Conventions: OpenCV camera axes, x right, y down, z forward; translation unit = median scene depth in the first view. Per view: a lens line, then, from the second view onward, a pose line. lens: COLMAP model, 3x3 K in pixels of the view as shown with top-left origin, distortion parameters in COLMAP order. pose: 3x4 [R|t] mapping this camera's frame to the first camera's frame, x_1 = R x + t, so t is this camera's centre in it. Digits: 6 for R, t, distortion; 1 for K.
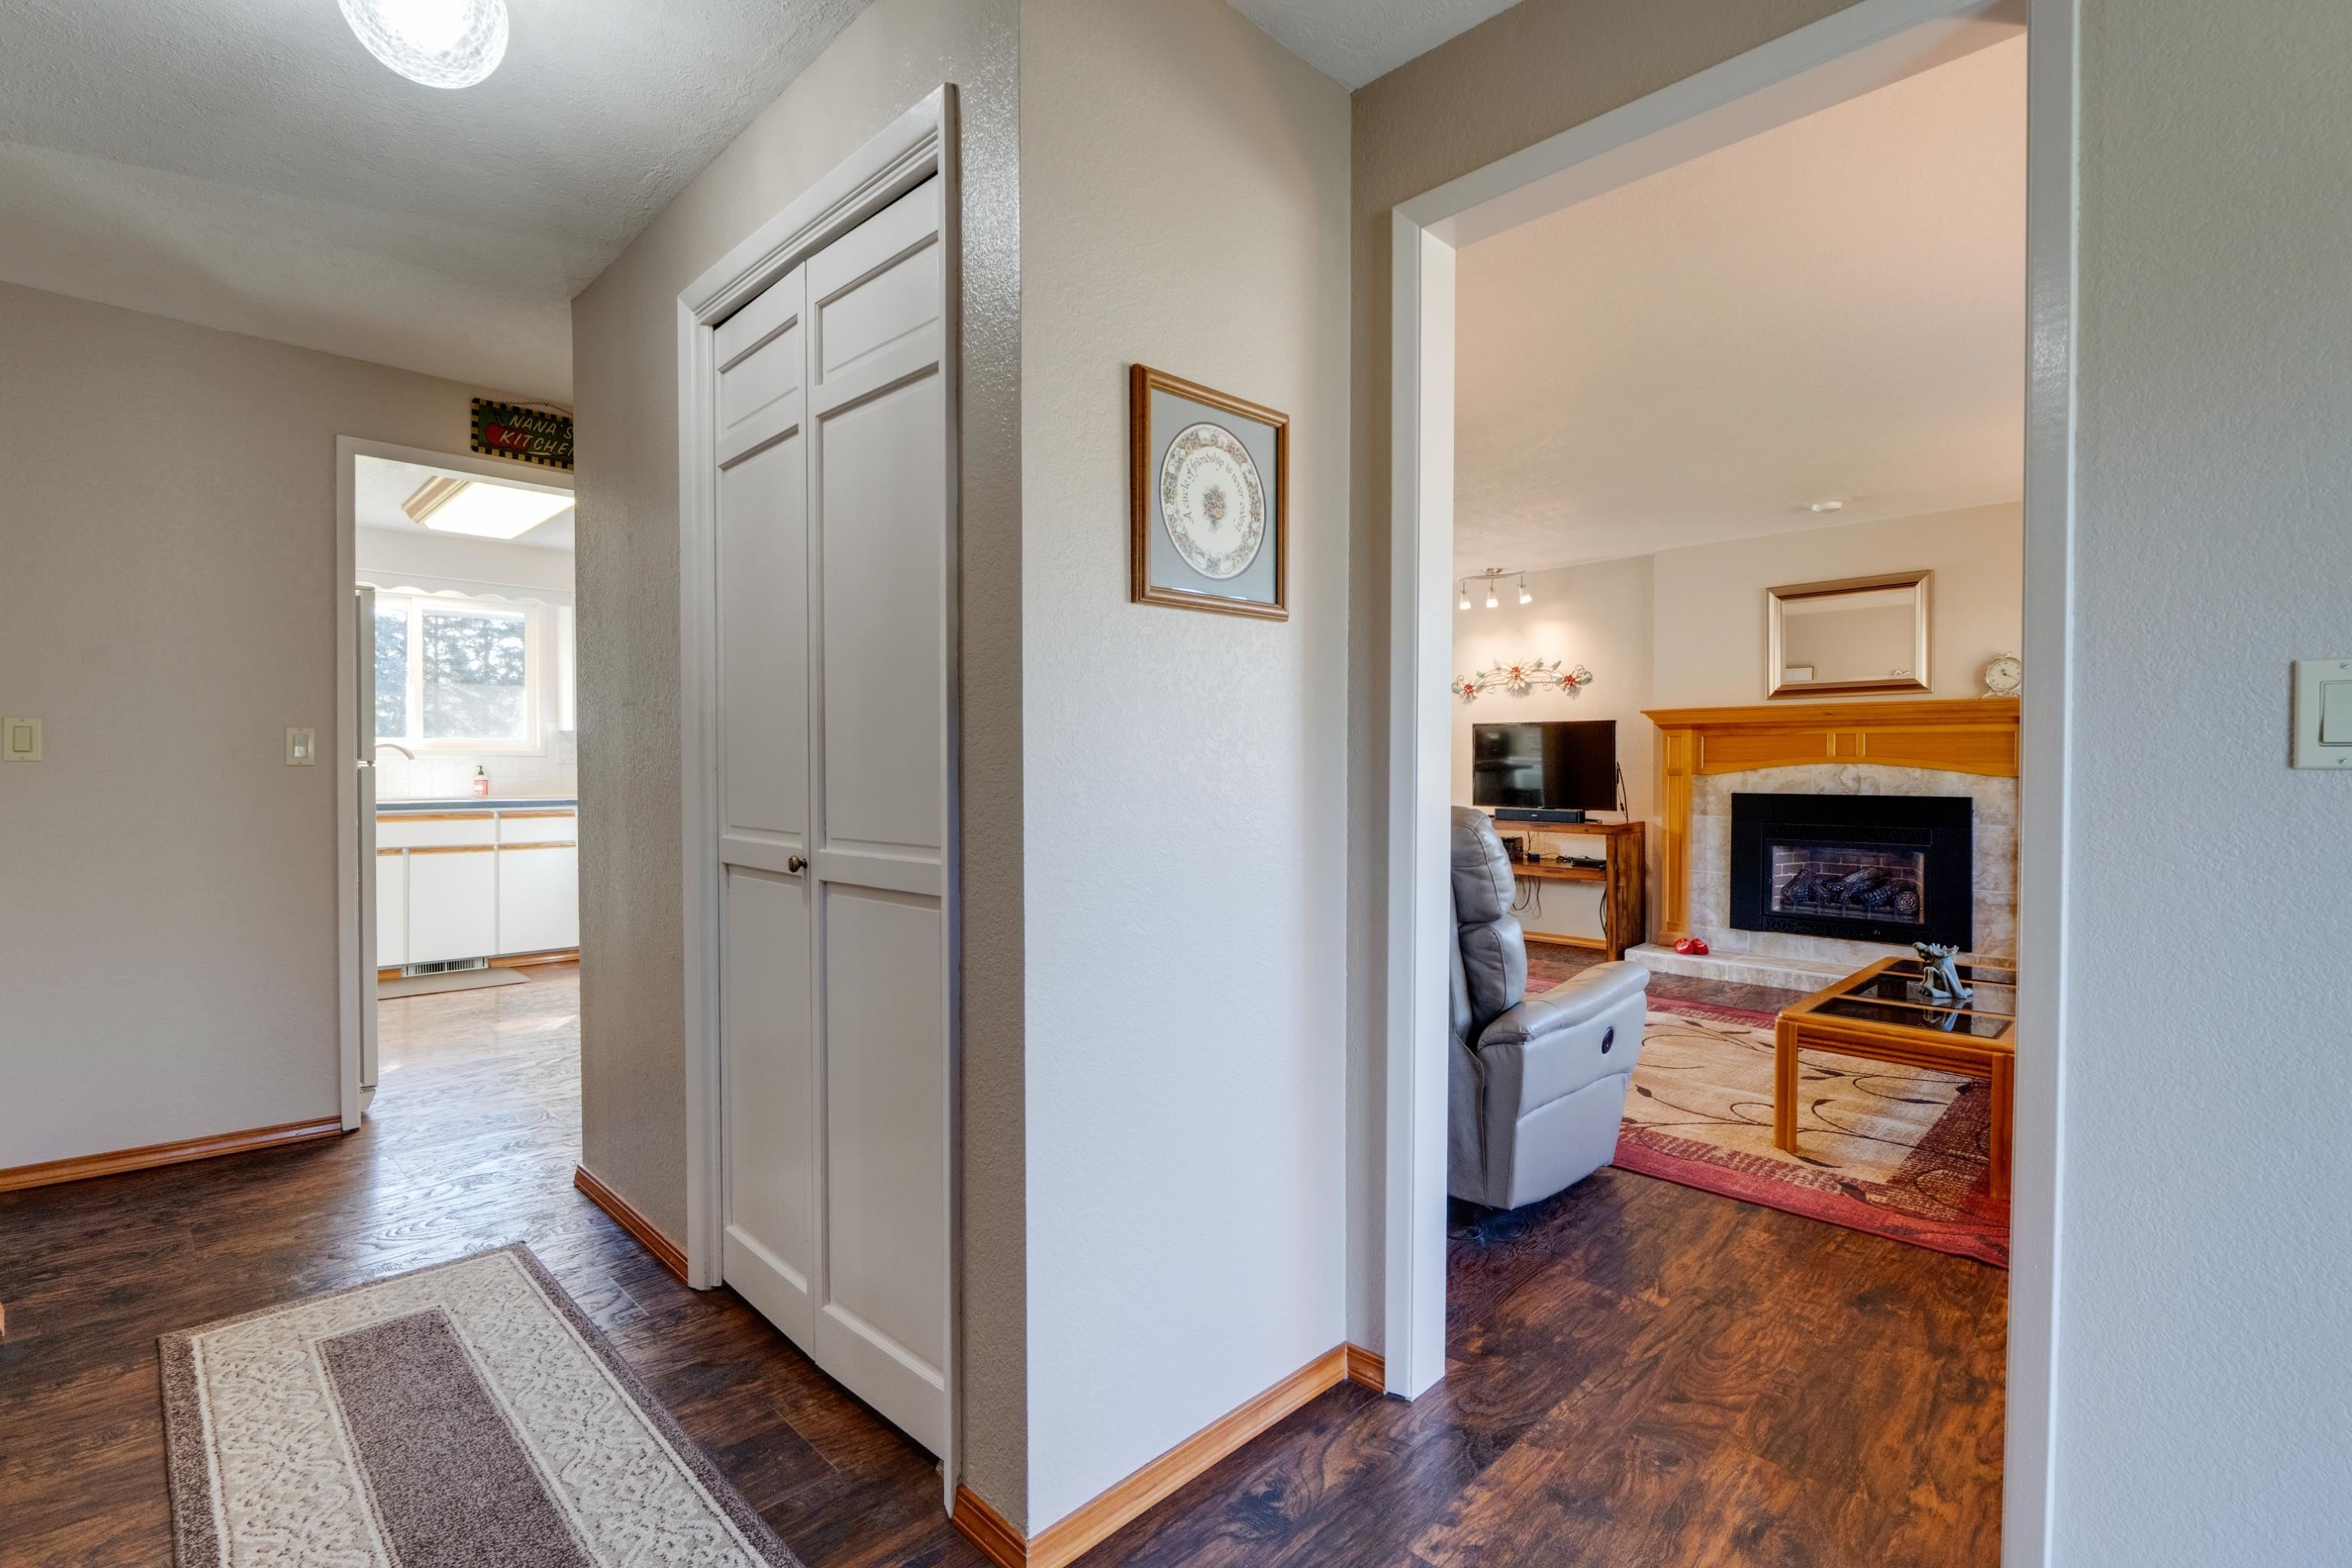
lens RADIAL K [[1069.0, 0, 1175.9], [0, 1069.0, 779.9], [0, 0, 1]] dist [-0.009151, 0.000014]
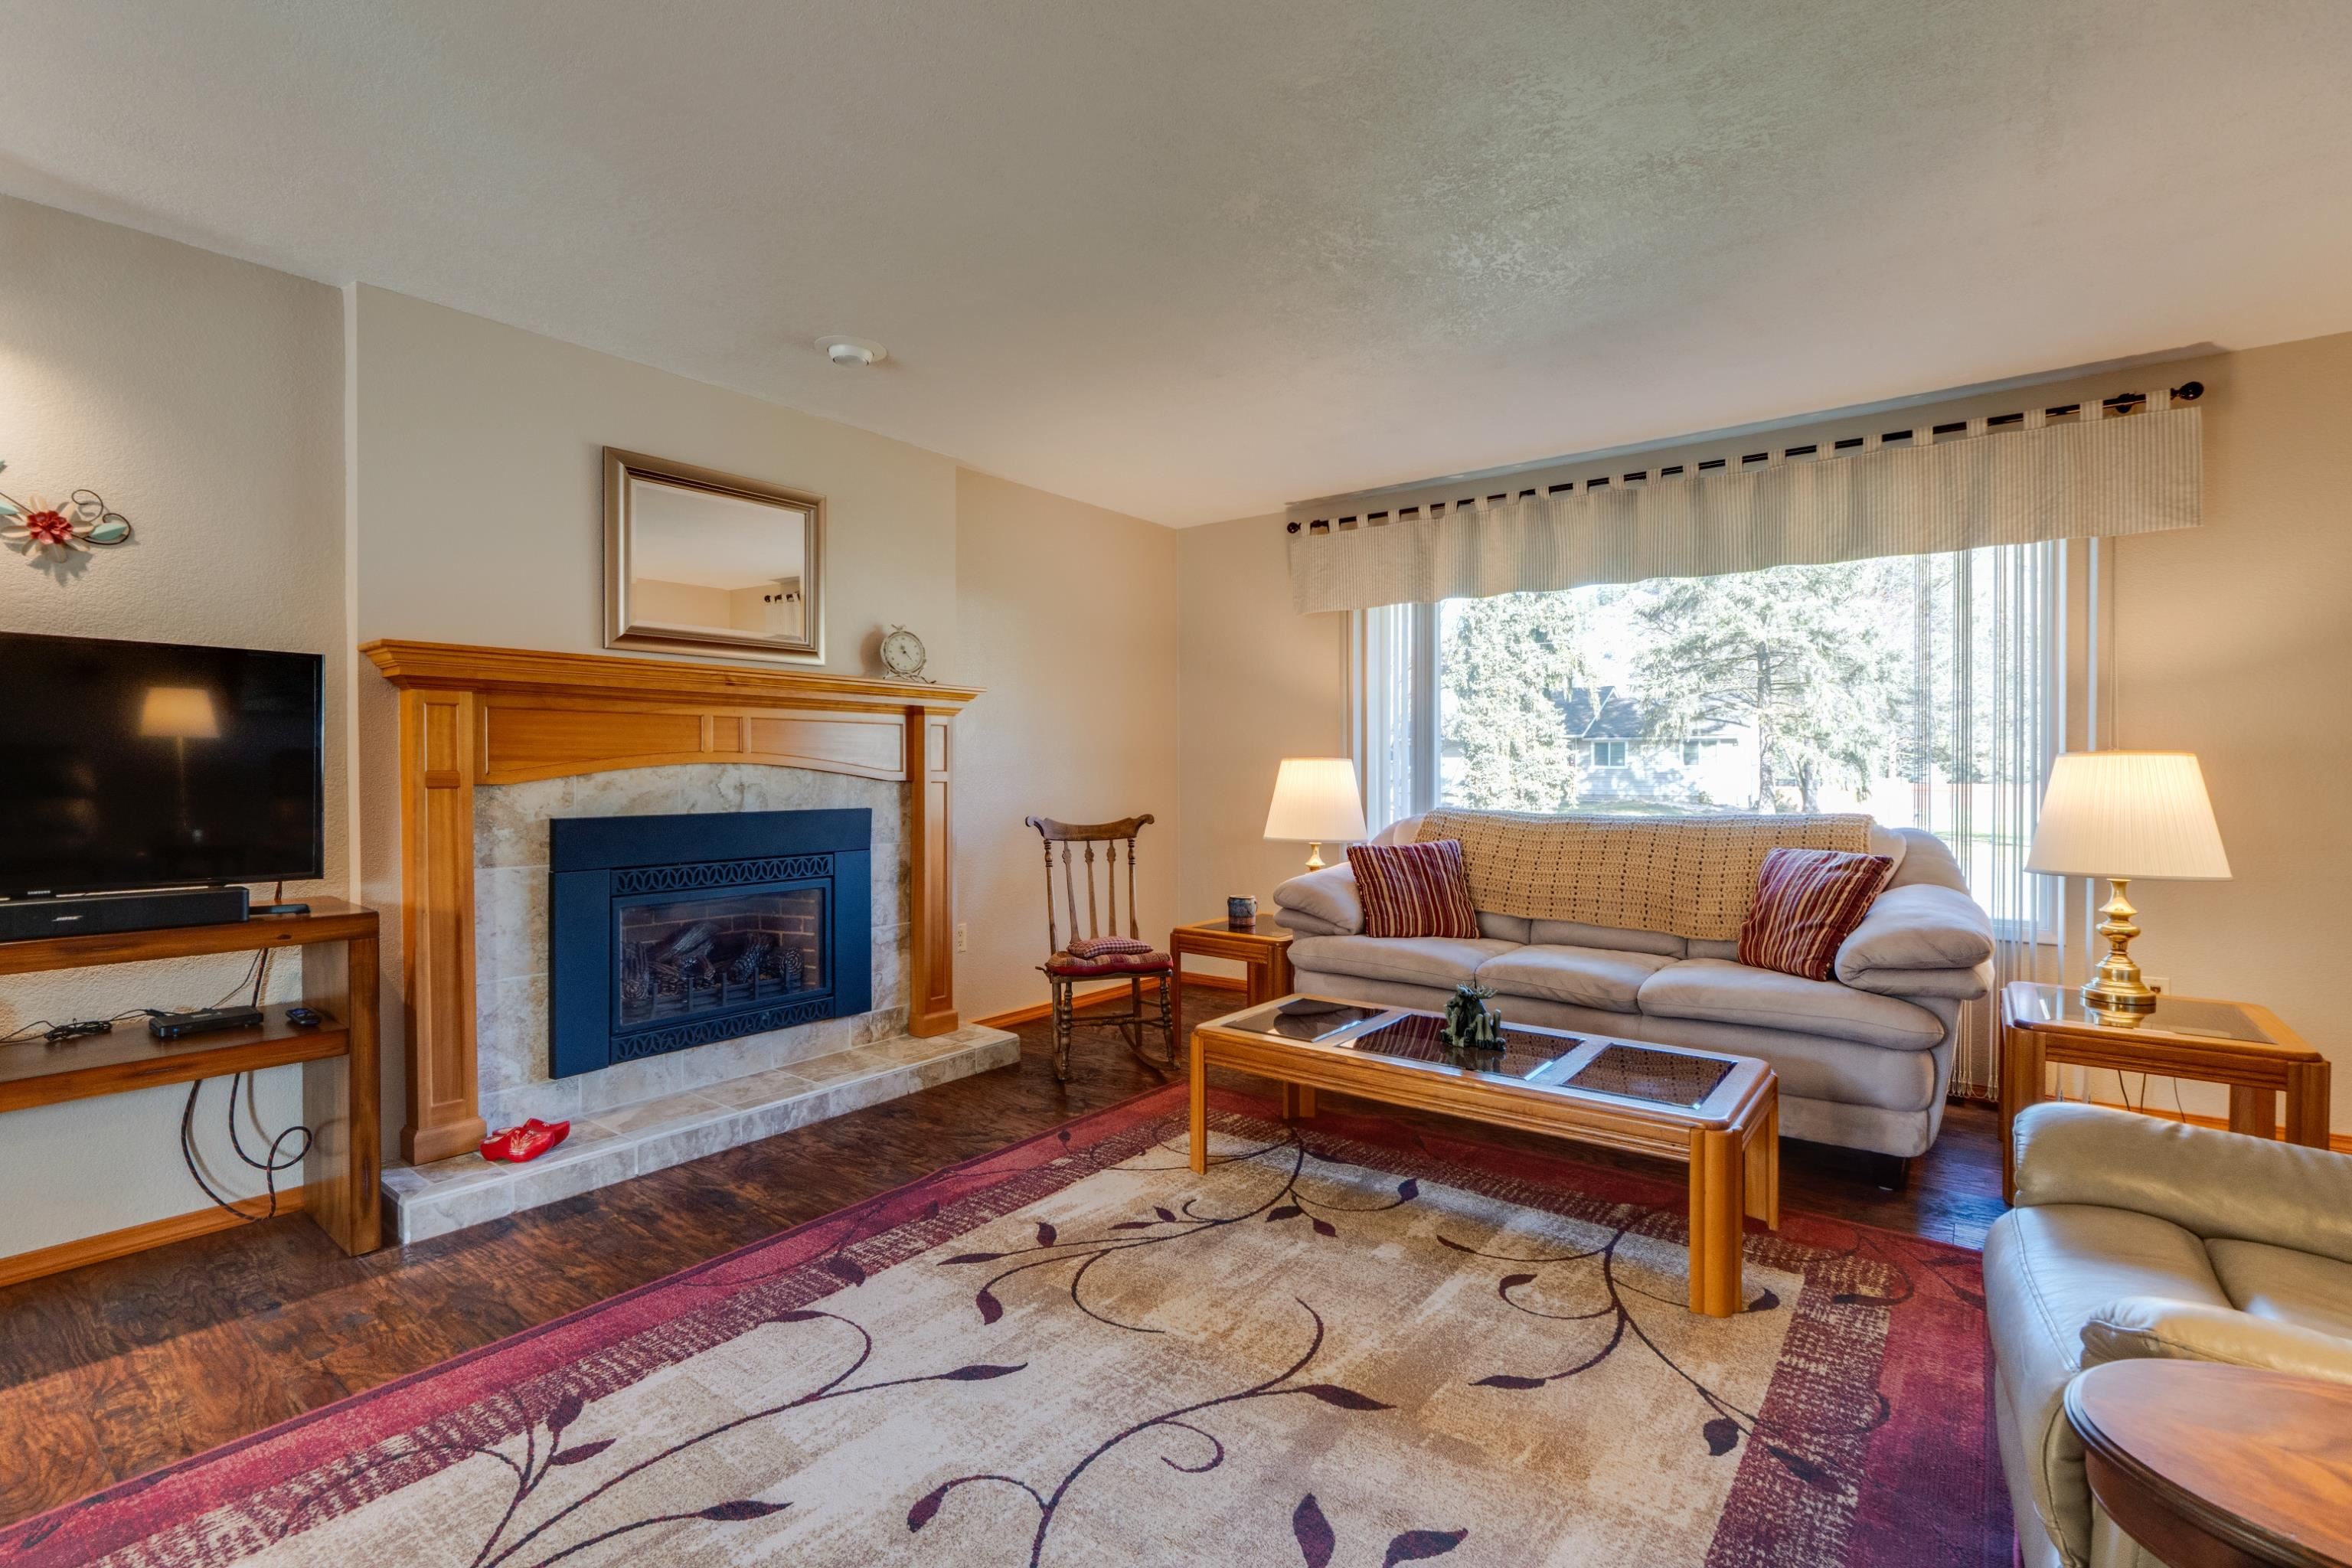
lens RADIAL K [[1069.0, 0, 1176.4], [0, 1069.0, 779.9], [0, 0, 1]] dist [-0.009151, 0.000014]
pose [[-0.142694, -0.012944, 0.989682, -0.037992], [0.012317, 0.999814, 0.014852, -0.011392], [-0.989690, 0.014309, -0.142508, 0.792724]]
